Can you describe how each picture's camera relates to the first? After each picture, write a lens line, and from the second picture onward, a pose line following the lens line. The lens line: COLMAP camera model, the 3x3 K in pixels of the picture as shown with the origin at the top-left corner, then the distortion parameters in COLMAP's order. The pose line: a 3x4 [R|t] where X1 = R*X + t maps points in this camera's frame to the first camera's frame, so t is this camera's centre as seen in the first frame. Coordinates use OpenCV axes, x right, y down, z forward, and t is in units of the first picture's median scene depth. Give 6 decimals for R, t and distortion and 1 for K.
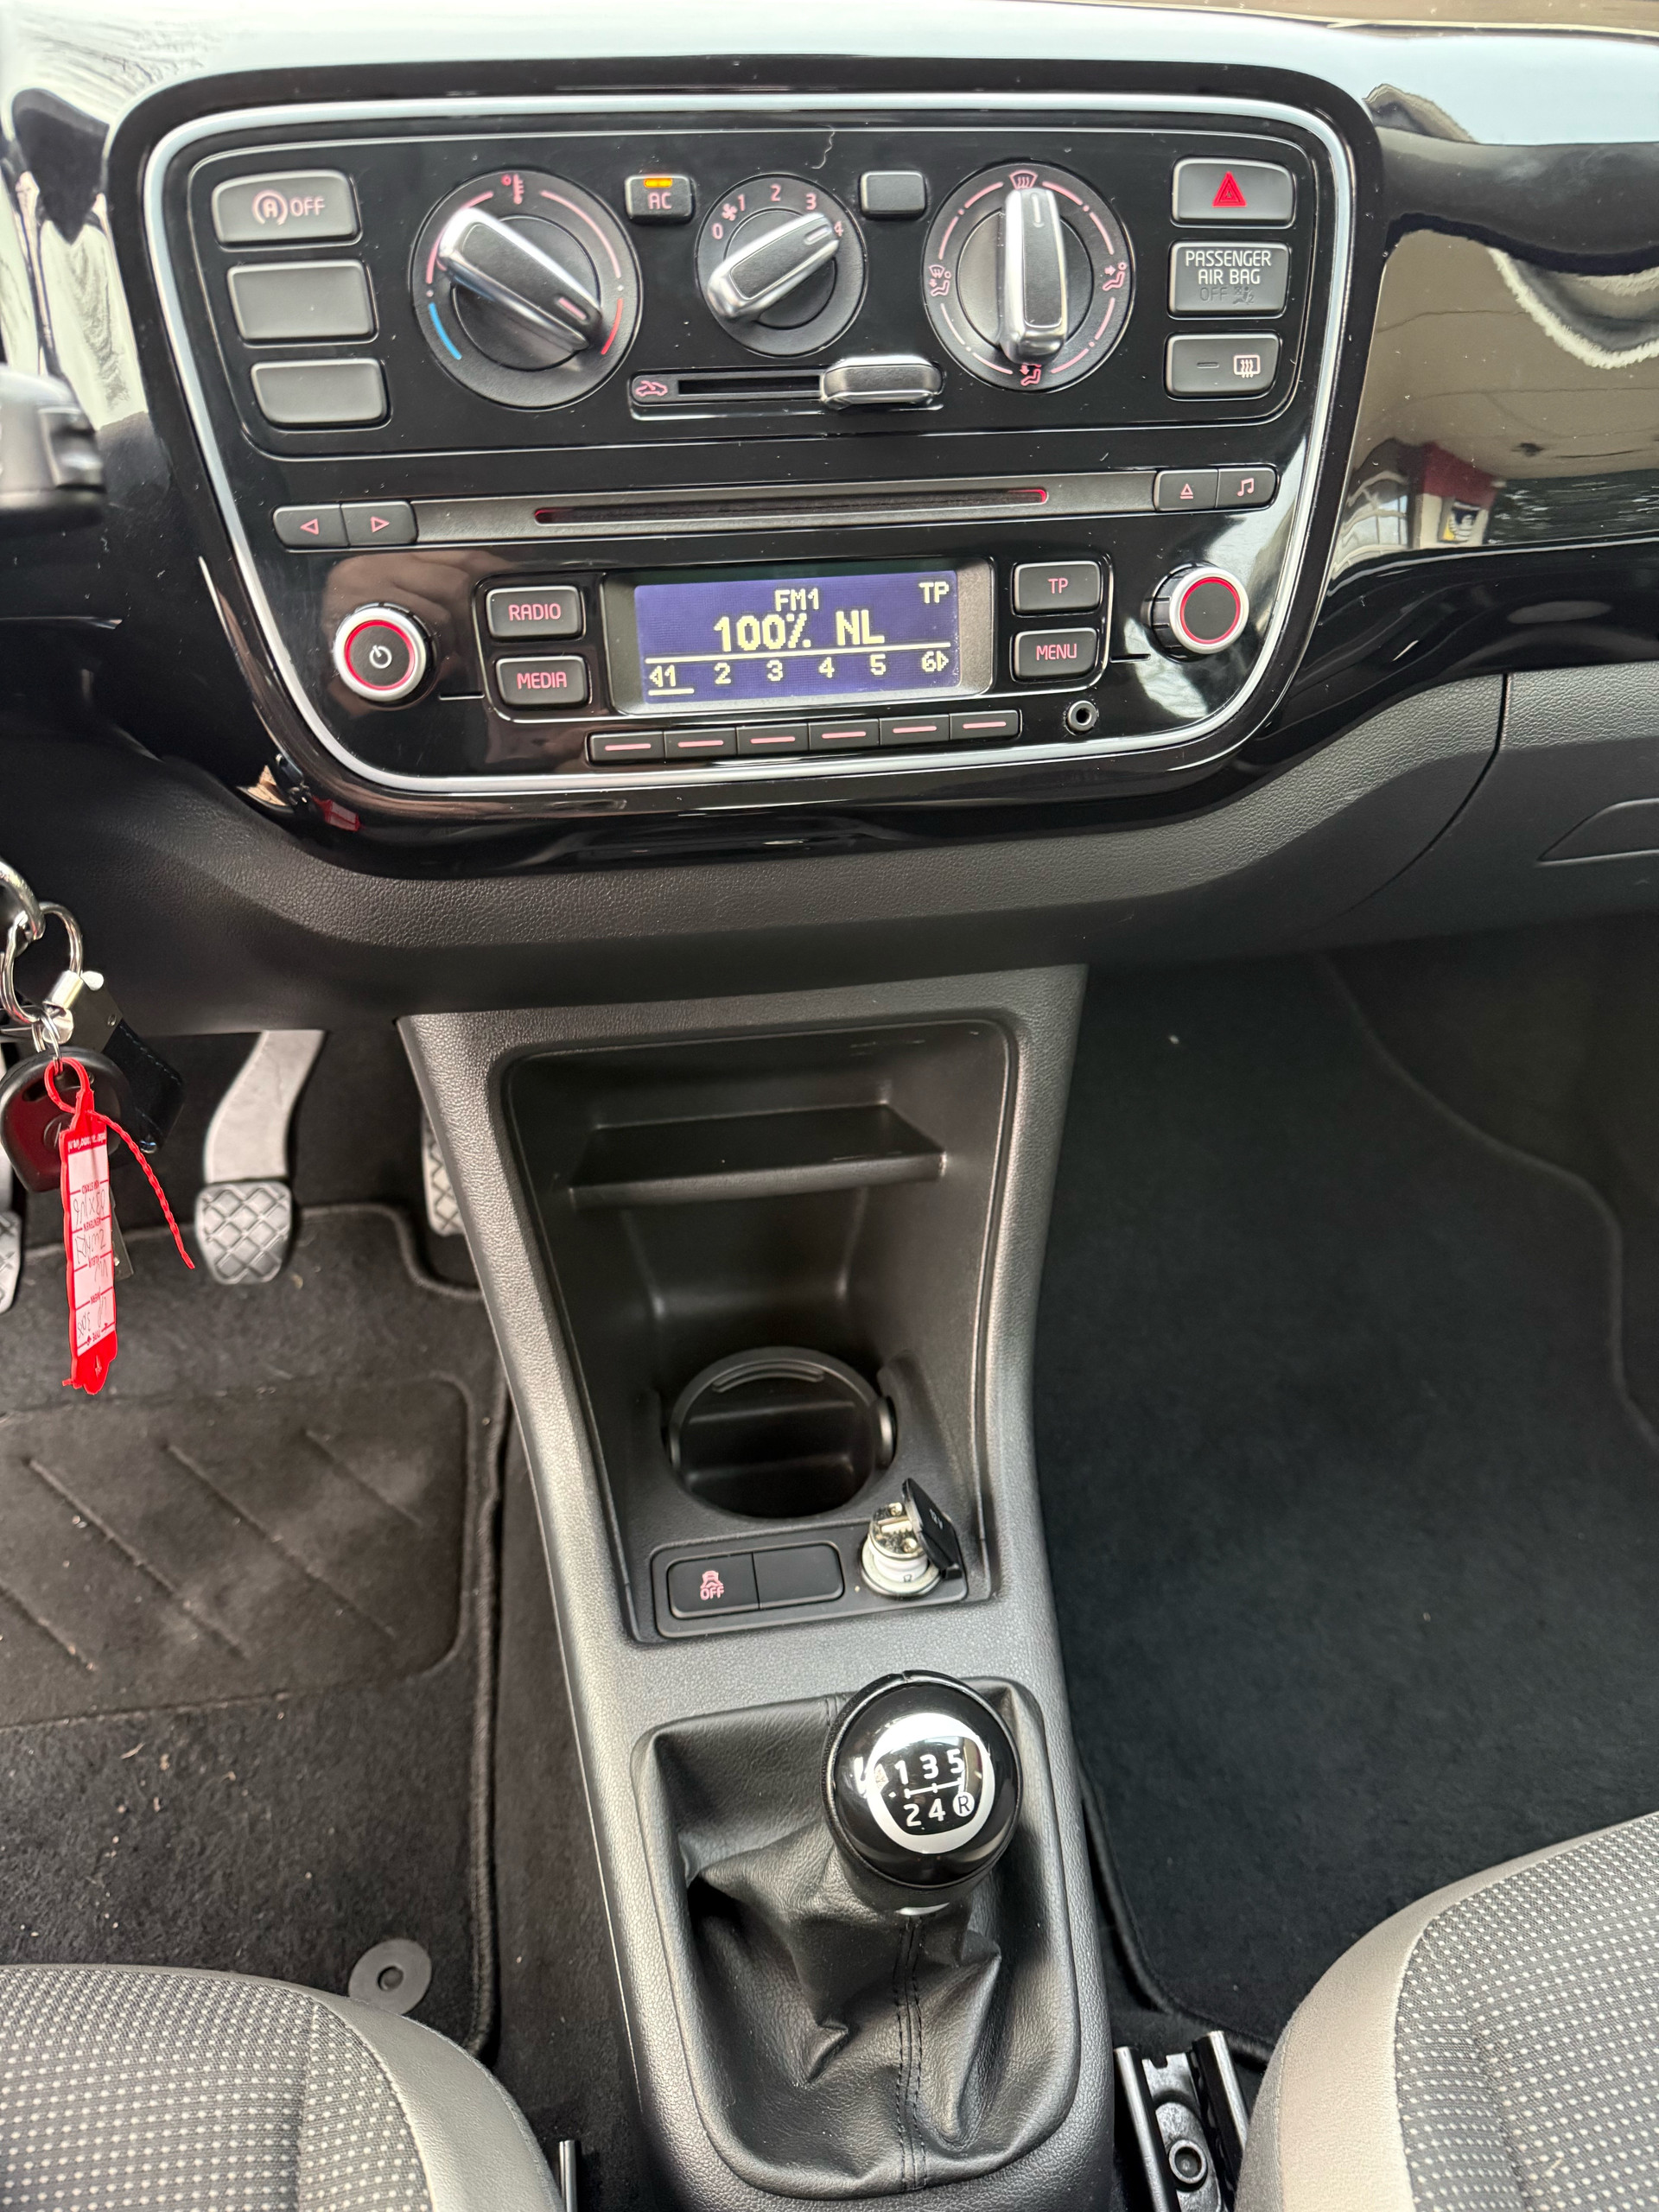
lens RADIAL K [[1583.8, 0, 829.5], [0, 1583.8, 1106.0], [0, 0, 1]] dist [0.079616, -0.157553]
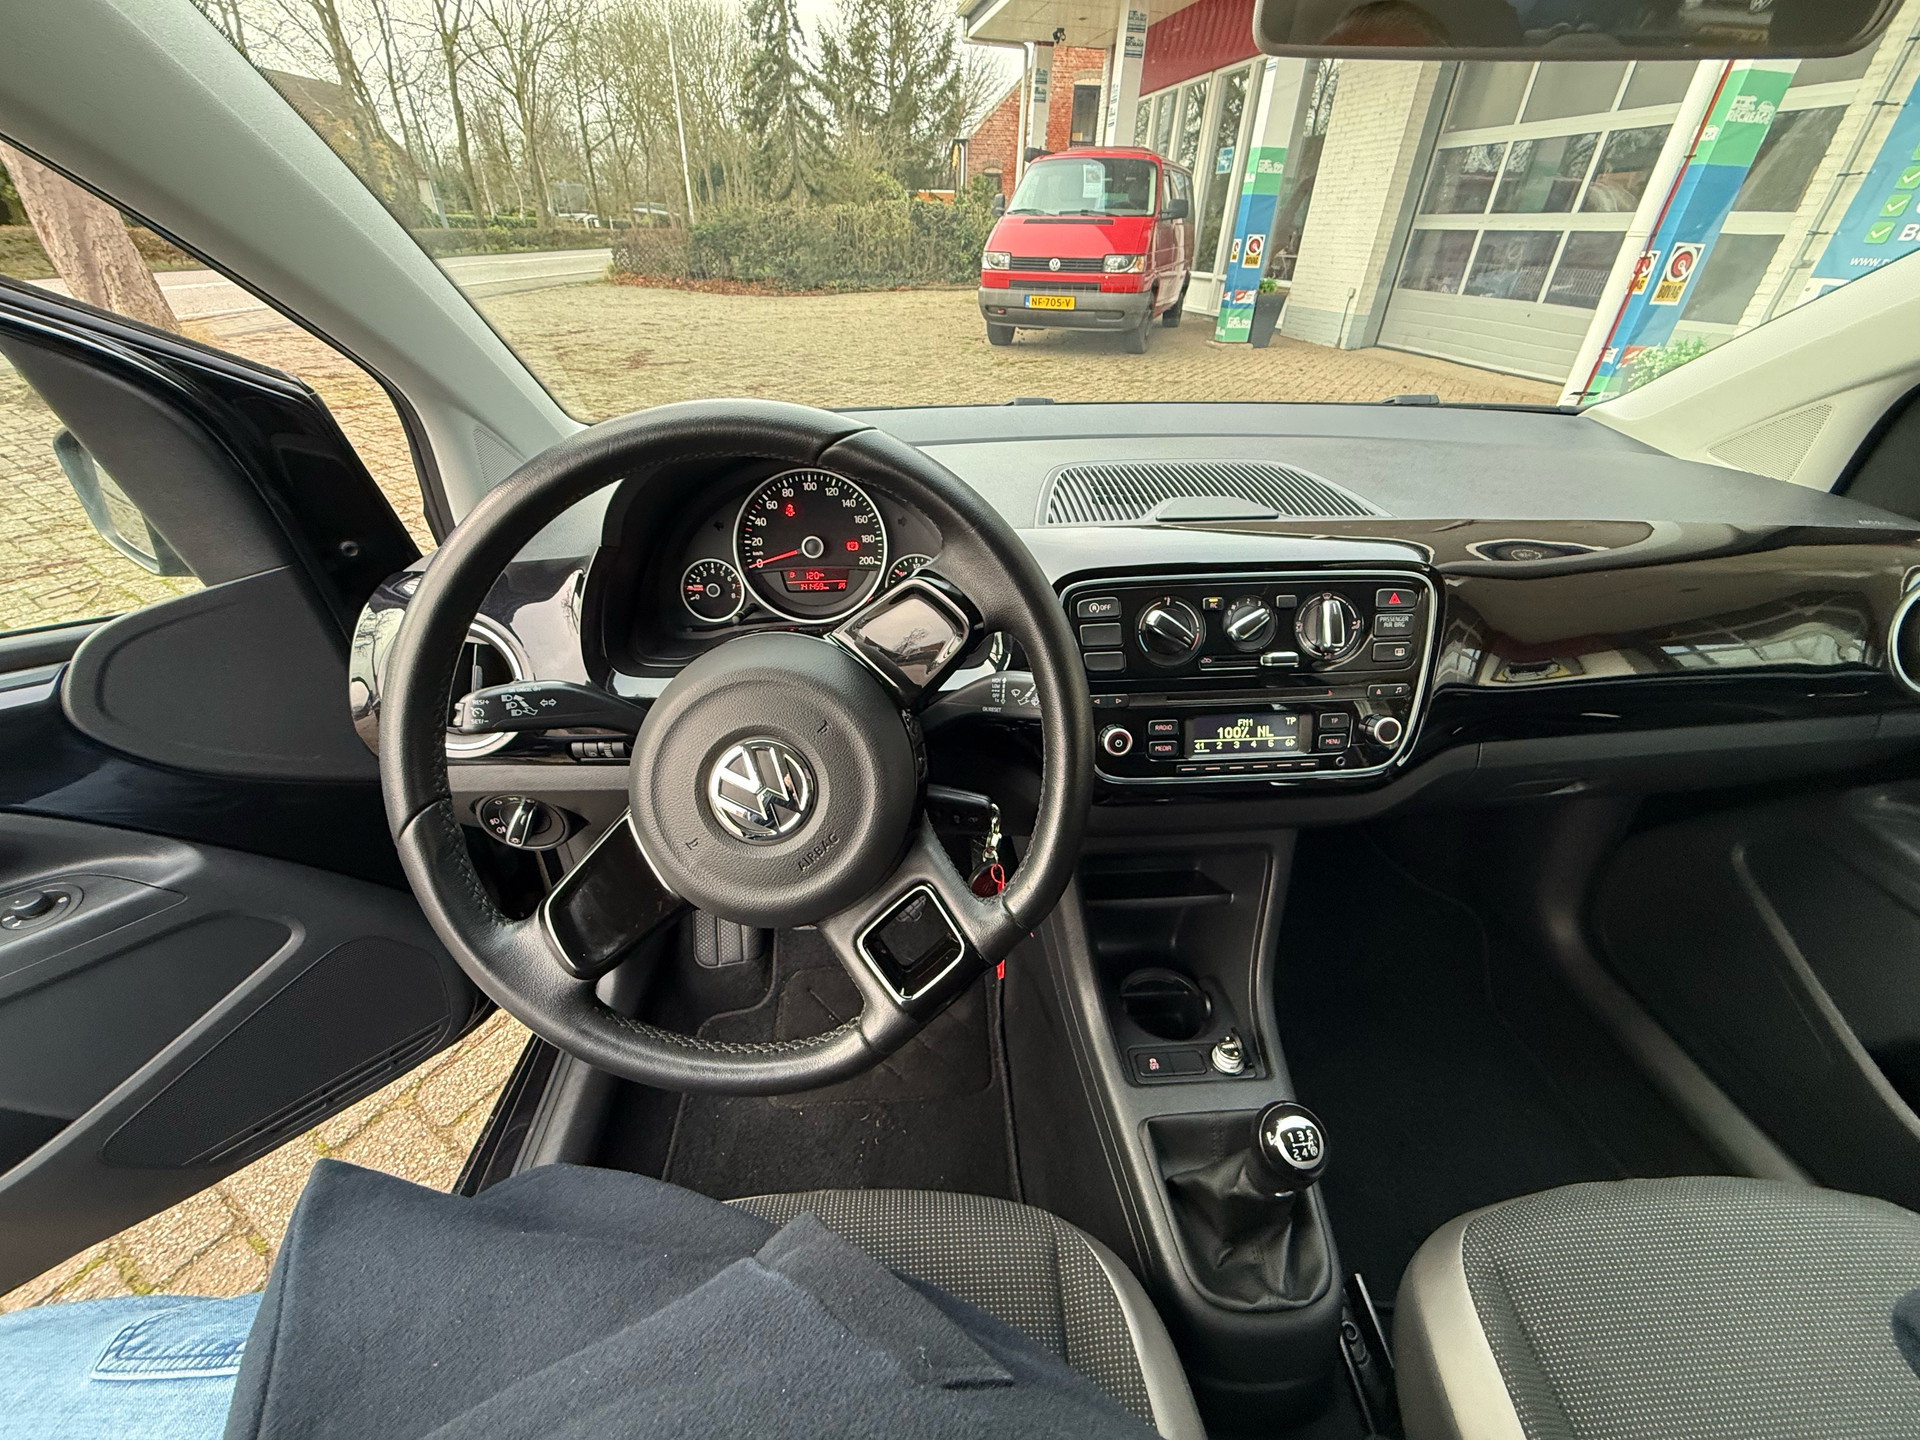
lens RADIAL K [[765.1, 0, 959.3], [0, 765.1, 715.3], [0, 0, 1]] dist [-0.000191, 0.000369]
pose [[0.995166, 0.033633, -0.092269, -0.363846], [-0.046196, 0.989411, -0.137596, -0.091096], [0.086664, 0.141193, 0.986181, -0.408572]]
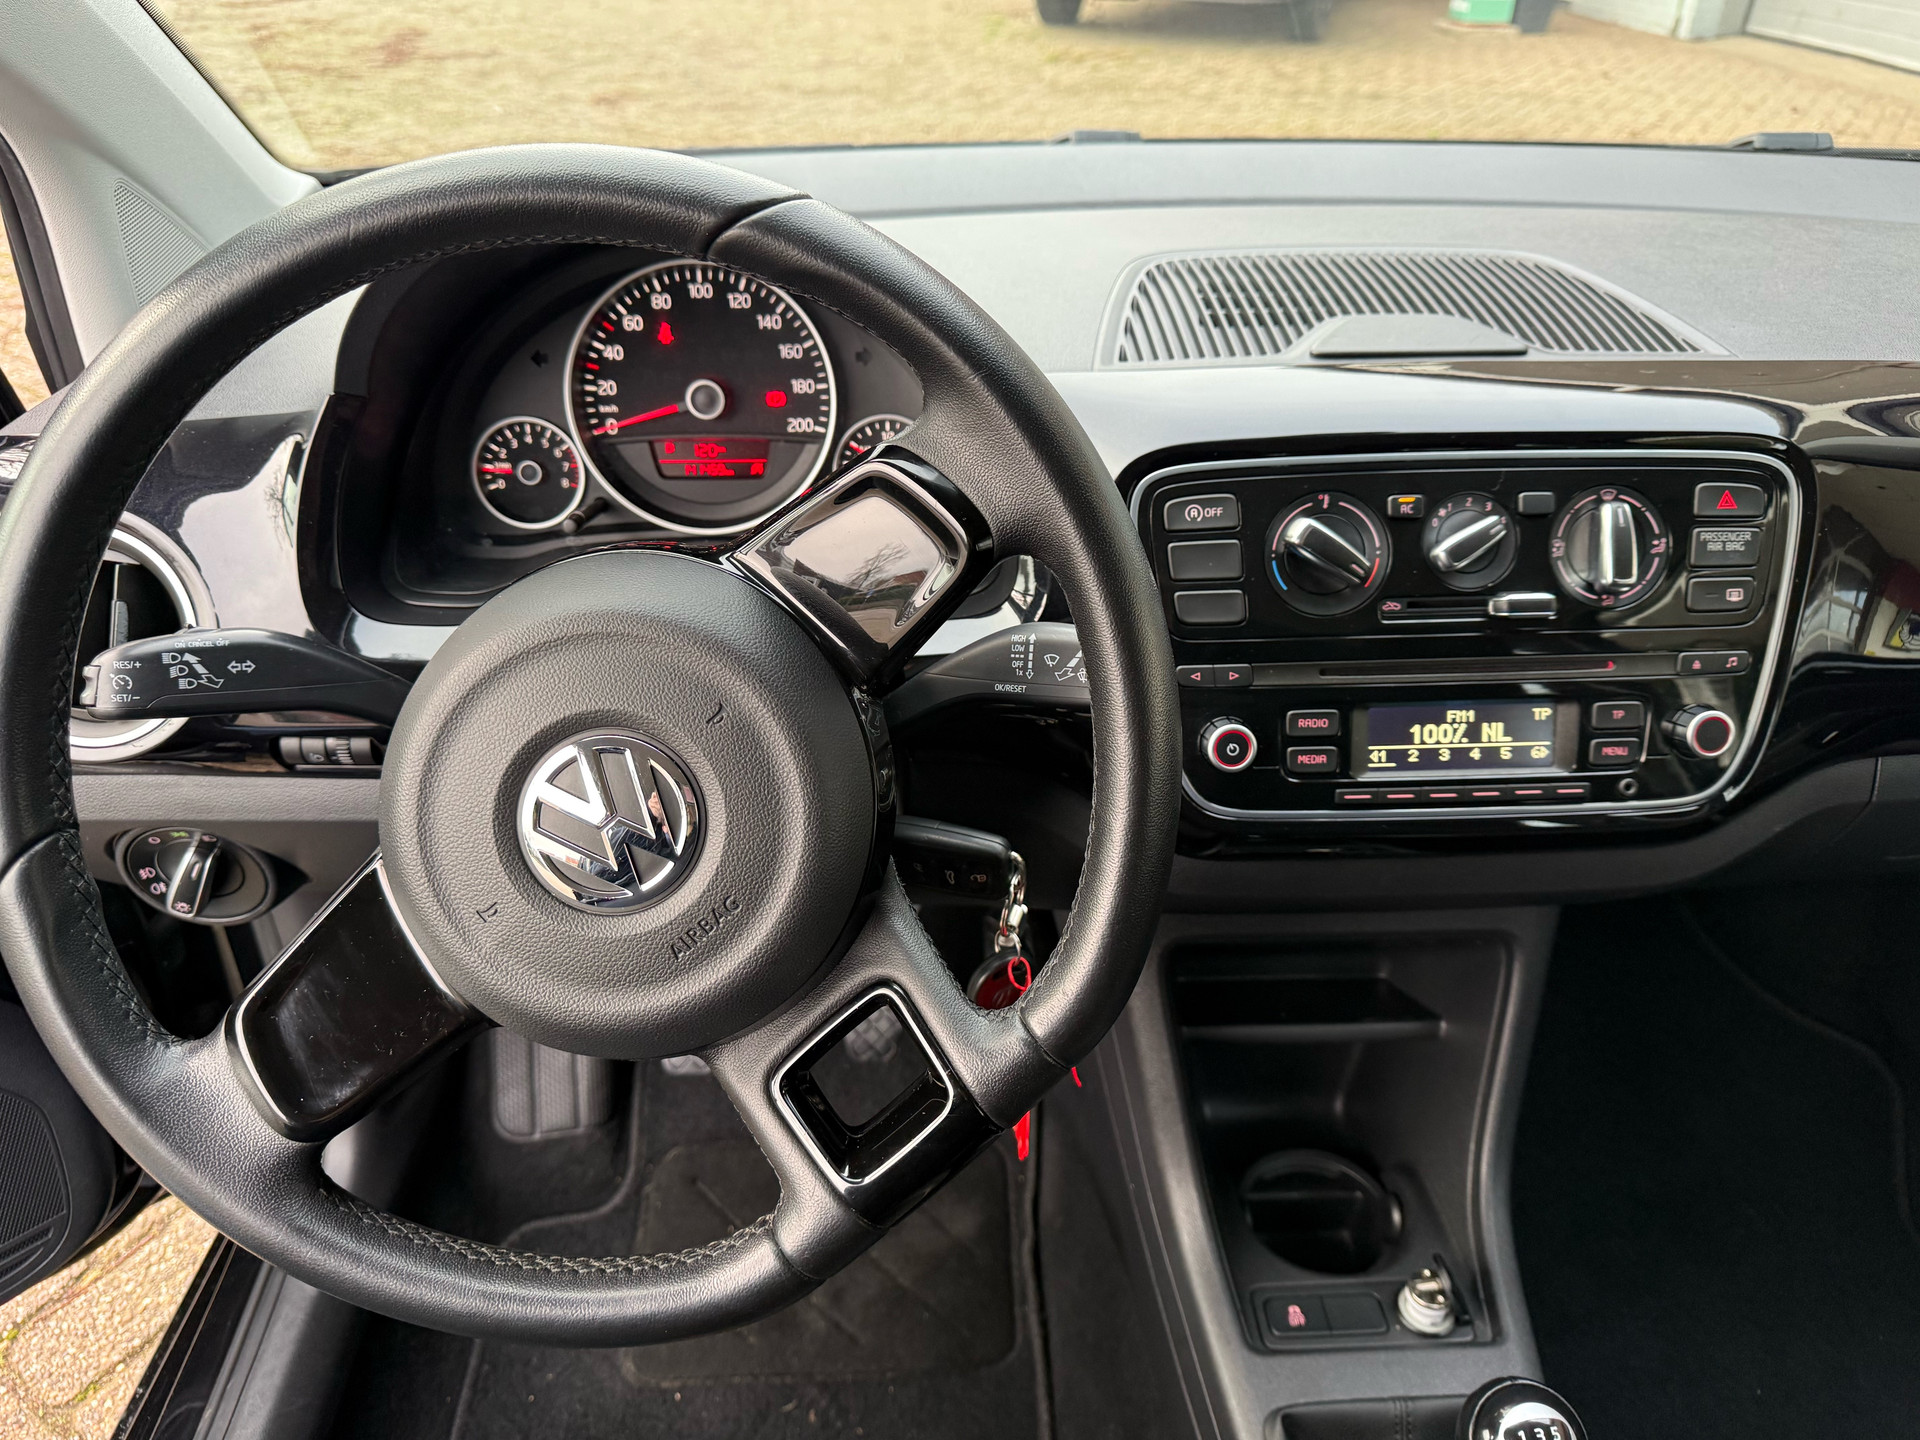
lens RADIAL K [[1374.7, 0, 960.0], [0, 1374.7, 720.0], [0, 0, 1]] dist [0.079616, -0.157553]
pose [[0.993606, 0.046620, -0.102829, -0.342762], [-0.059145, 0.990725, -0.122333, -0.084344], [0.096172, 0.127633, 0.987148, -0.448199]]
